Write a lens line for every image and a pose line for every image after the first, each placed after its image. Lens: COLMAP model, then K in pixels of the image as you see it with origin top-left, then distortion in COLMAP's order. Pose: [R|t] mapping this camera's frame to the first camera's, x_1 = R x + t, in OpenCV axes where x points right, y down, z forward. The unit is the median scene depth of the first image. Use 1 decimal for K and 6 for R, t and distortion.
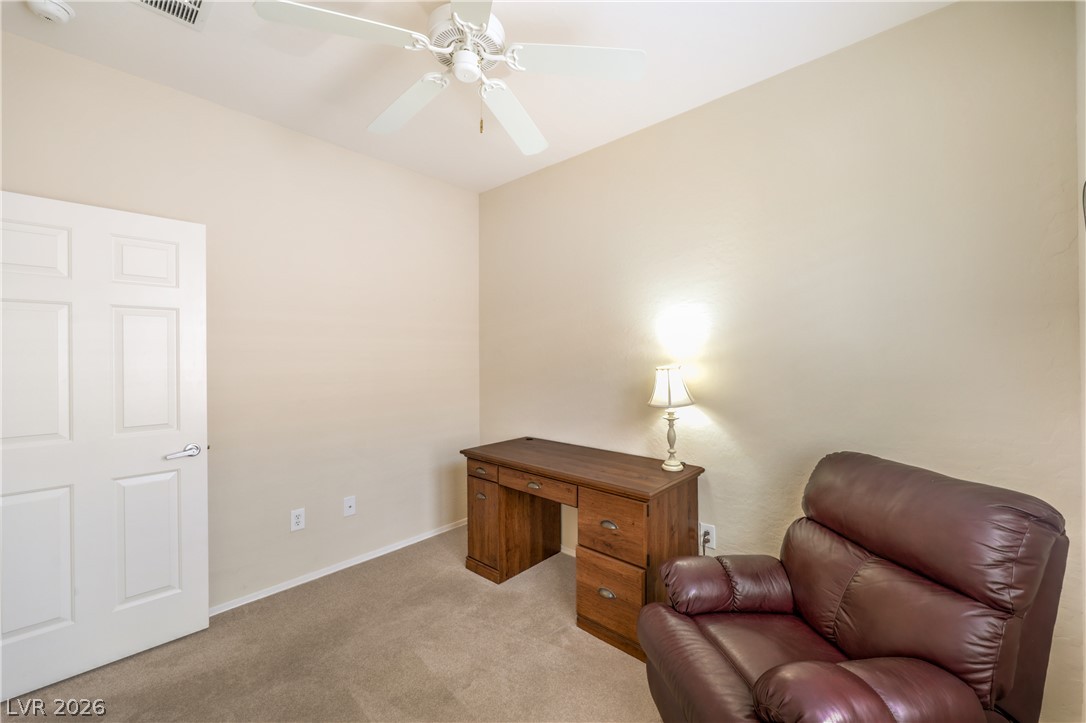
lens RADIAL K [[443.7, 0, 541.0], [0, 443.7, 358.6], [0, 0, 1]] dist [-0.001500, 0.001118]
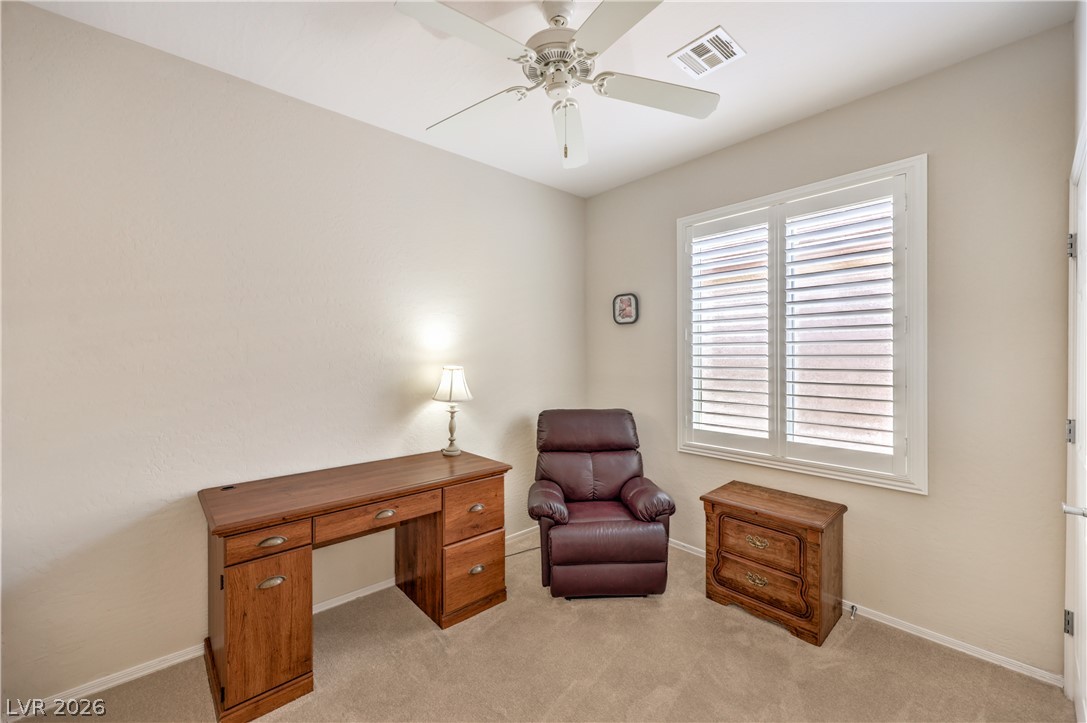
lens RADIAL K [[444.1, 0, 534.8], [0, 444.1, 357.9], [0, 0, 1]] dist [-0.001500, 0.001118]
pose [[0.073393, -0.001128, 0.997302, -0.860323], [0.001254, 0.999999, 0.001038, -0.005485], [-0.997302, 0.001174, 0.073395, 0.693076]]
